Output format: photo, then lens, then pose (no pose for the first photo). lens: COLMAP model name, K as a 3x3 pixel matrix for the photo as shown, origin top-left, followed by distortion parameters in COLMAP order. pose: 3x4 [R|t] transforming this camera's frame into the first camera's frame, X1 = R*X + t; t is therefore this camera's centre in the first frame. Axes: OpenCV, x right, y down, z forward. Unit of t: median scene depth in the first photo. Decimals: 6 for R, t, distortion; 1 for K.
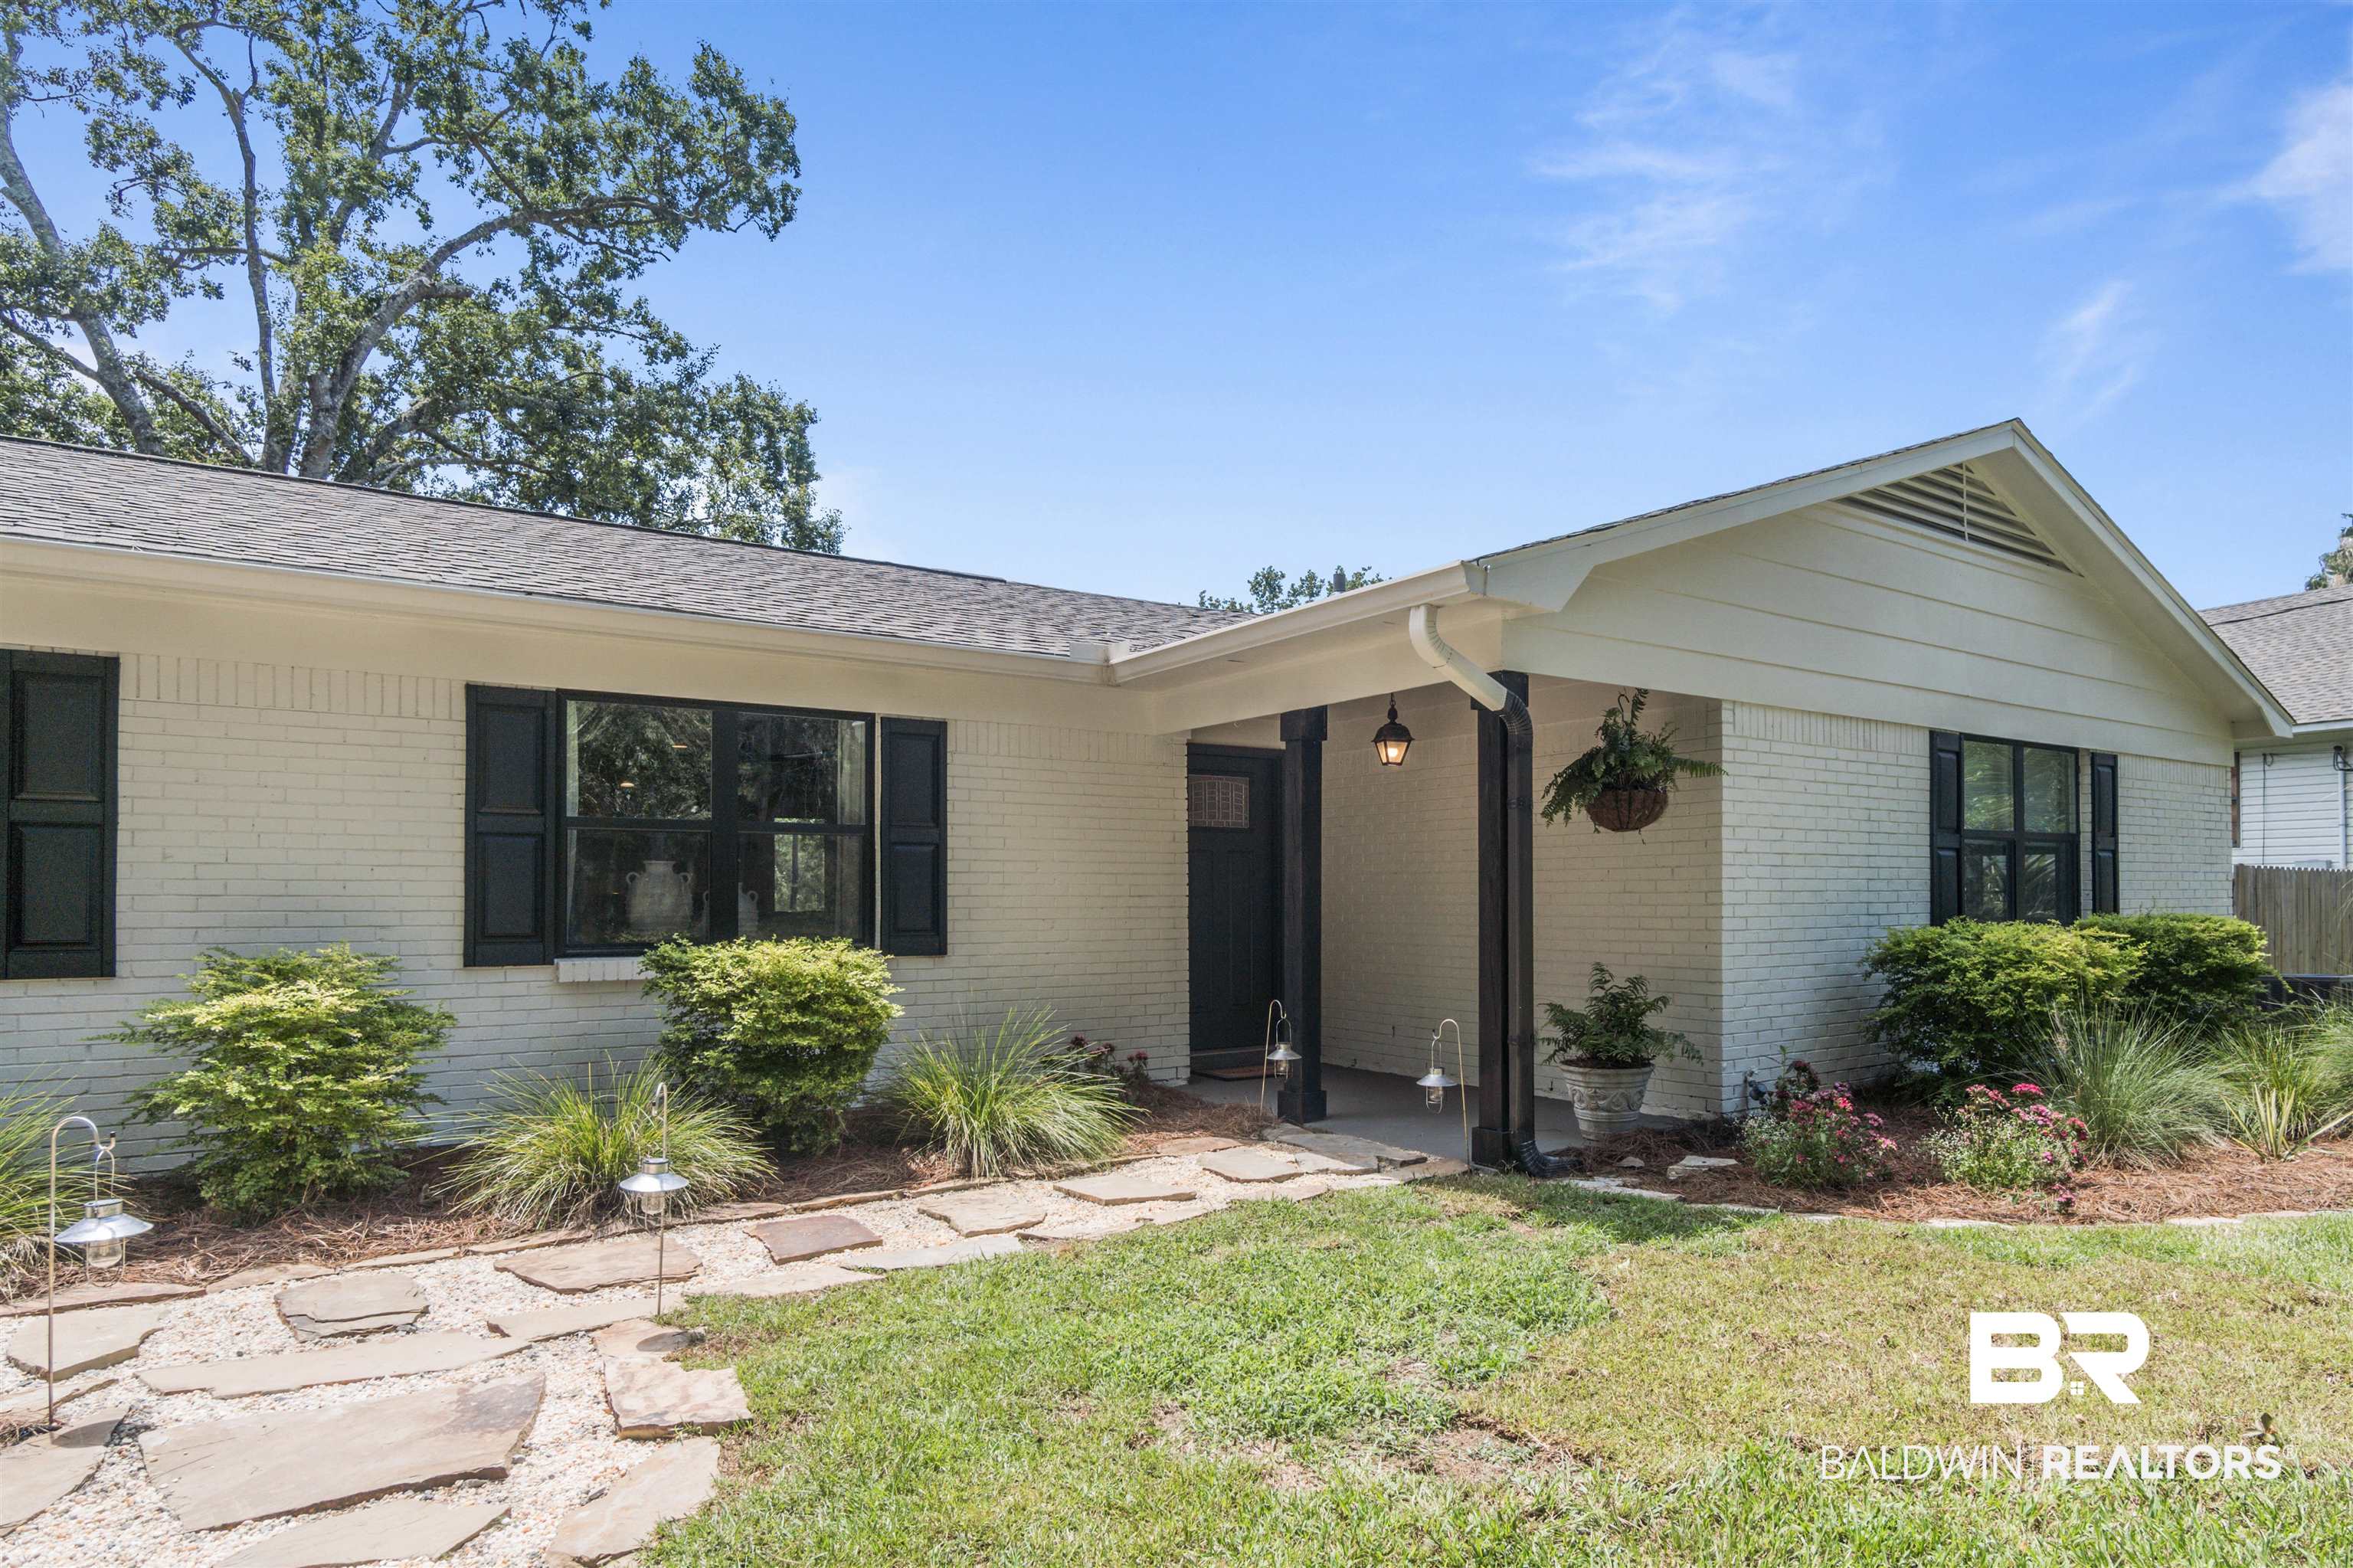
lens RADIAL K [[1256.2, 0, 1183.8], [0, 1256.2, 778.0], [0, 0, 1]] dist [-0.023111, 0.008540]
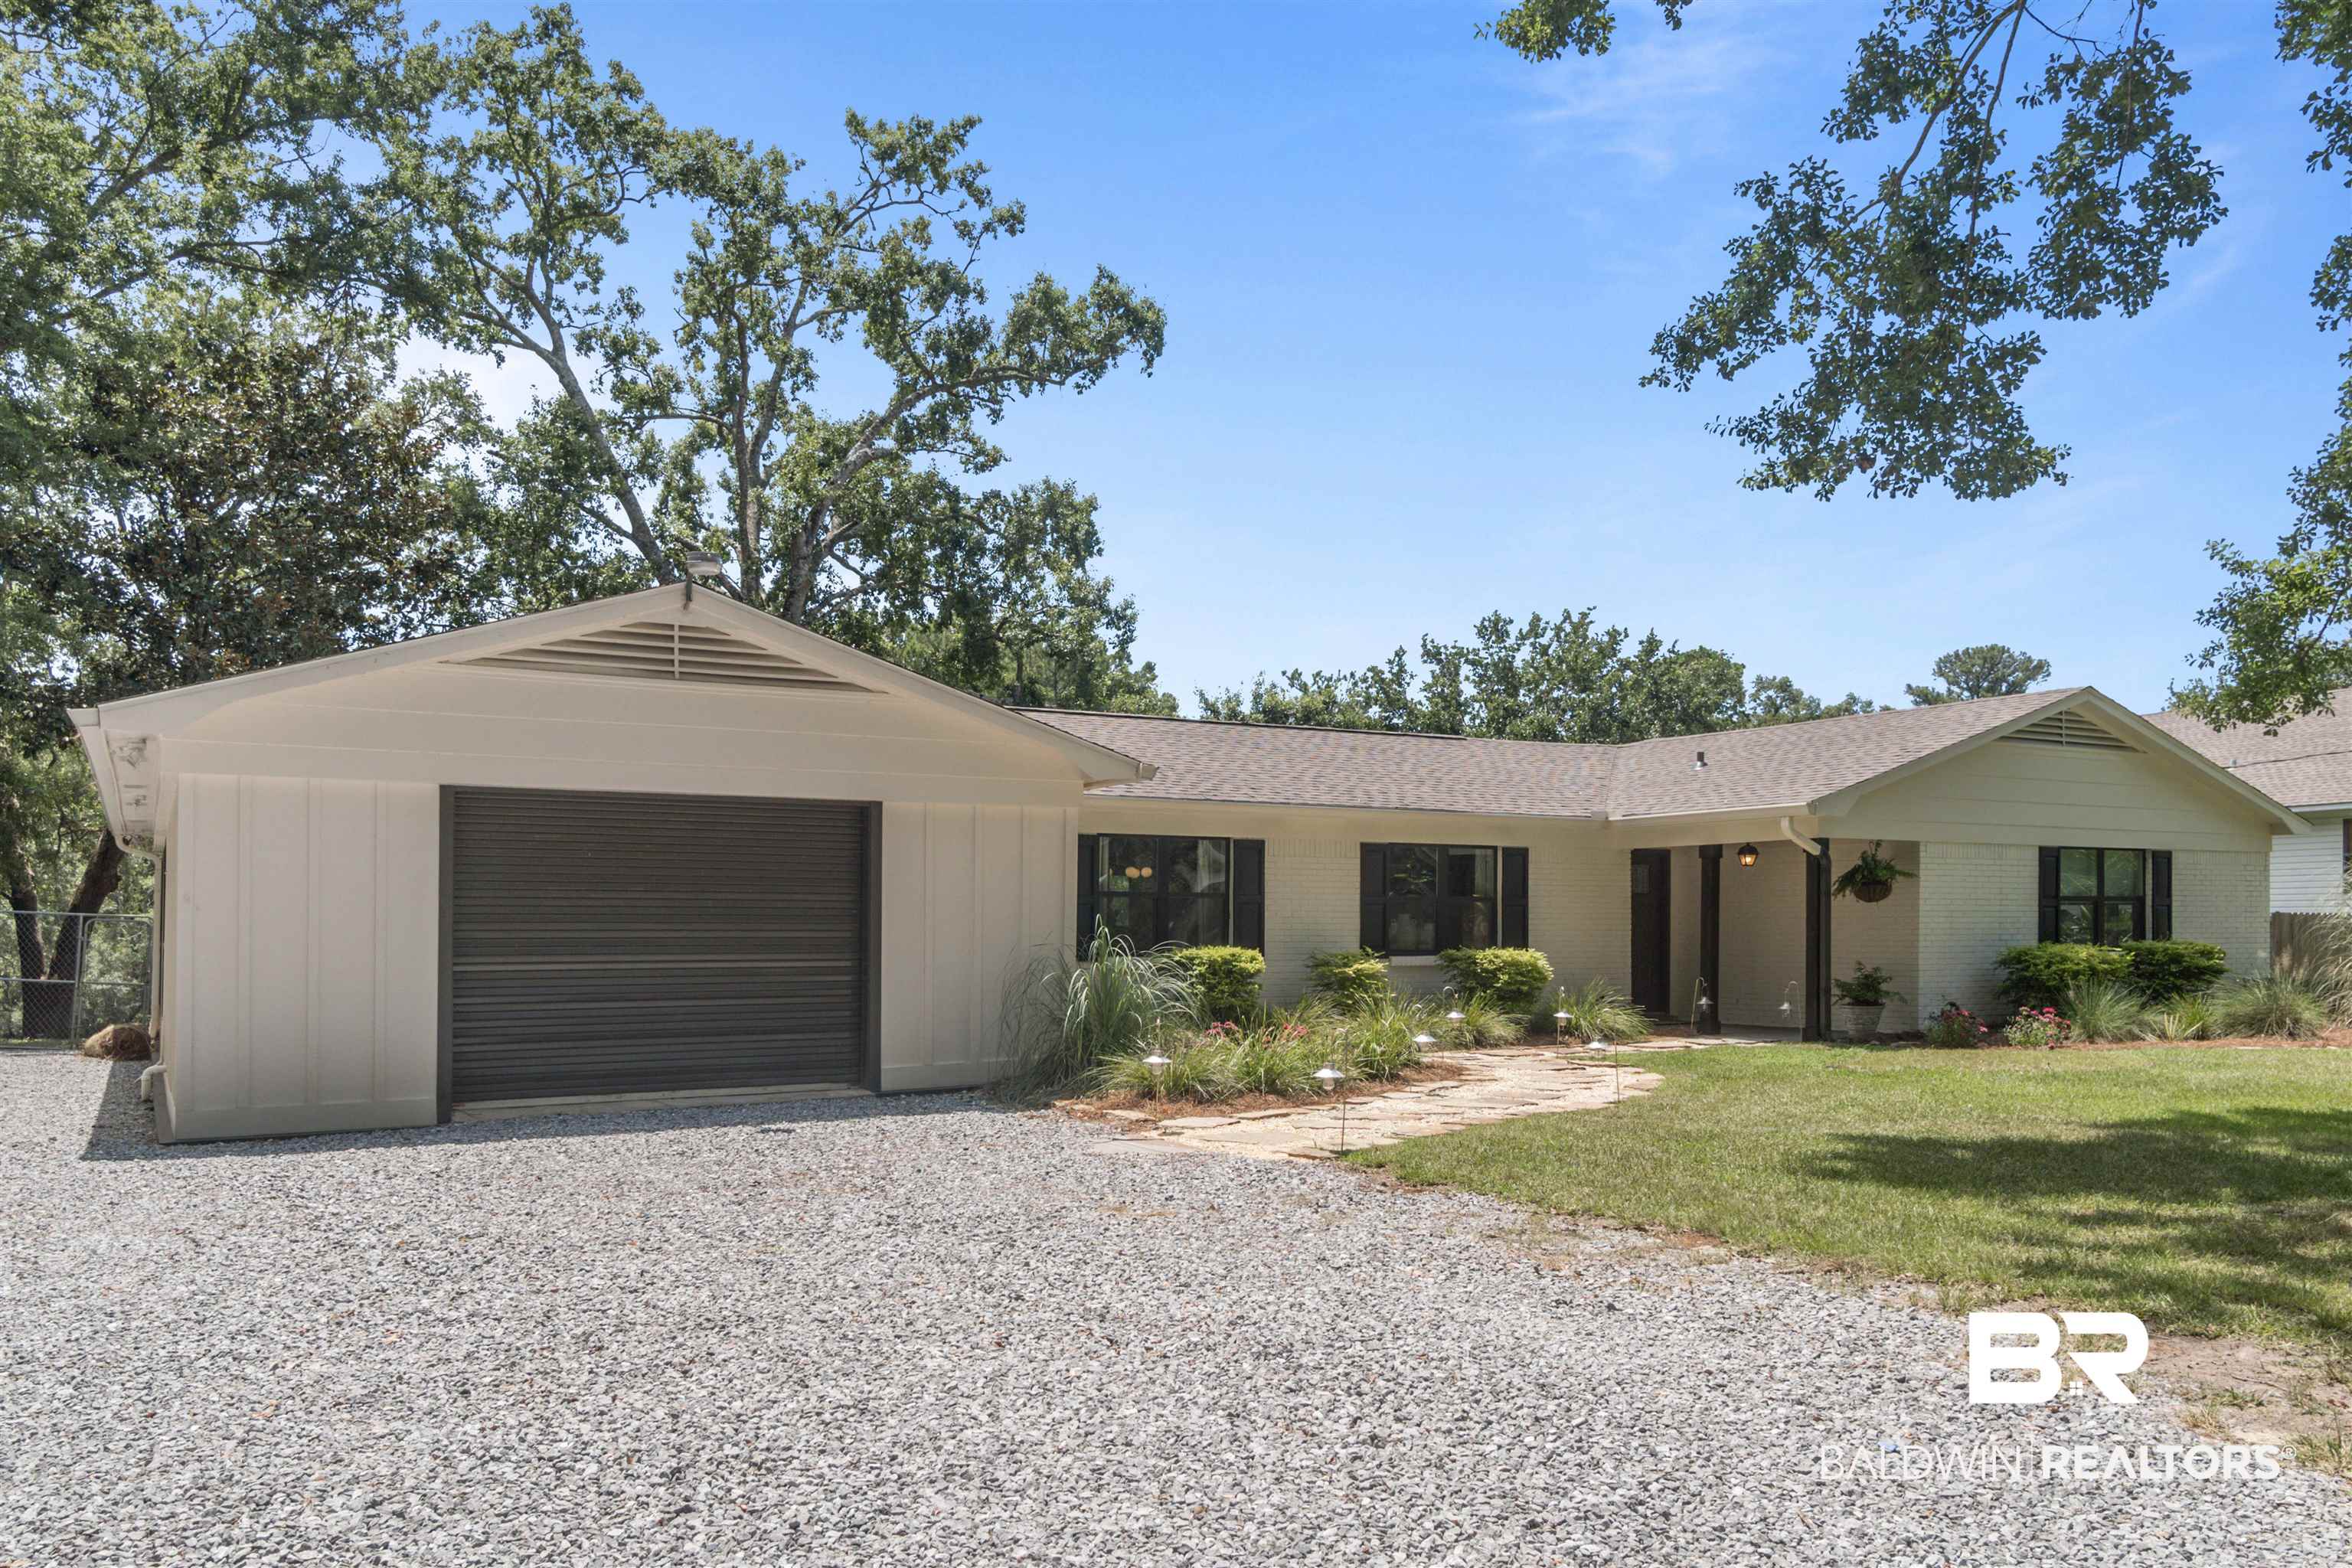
lens RADIAL K [[1242.4, 0, 1175.8], [0, 1242.4, 854.3], [0, 0, 1]] dist [-0.004129, -0.000417]
pose [[0.986314, -0.007989, -0.164687, -0.497535], [0.014039, 0.999267, 0.035604, -0.136024], [0.164282, -0.037428, 0.985703, -1.357067]]
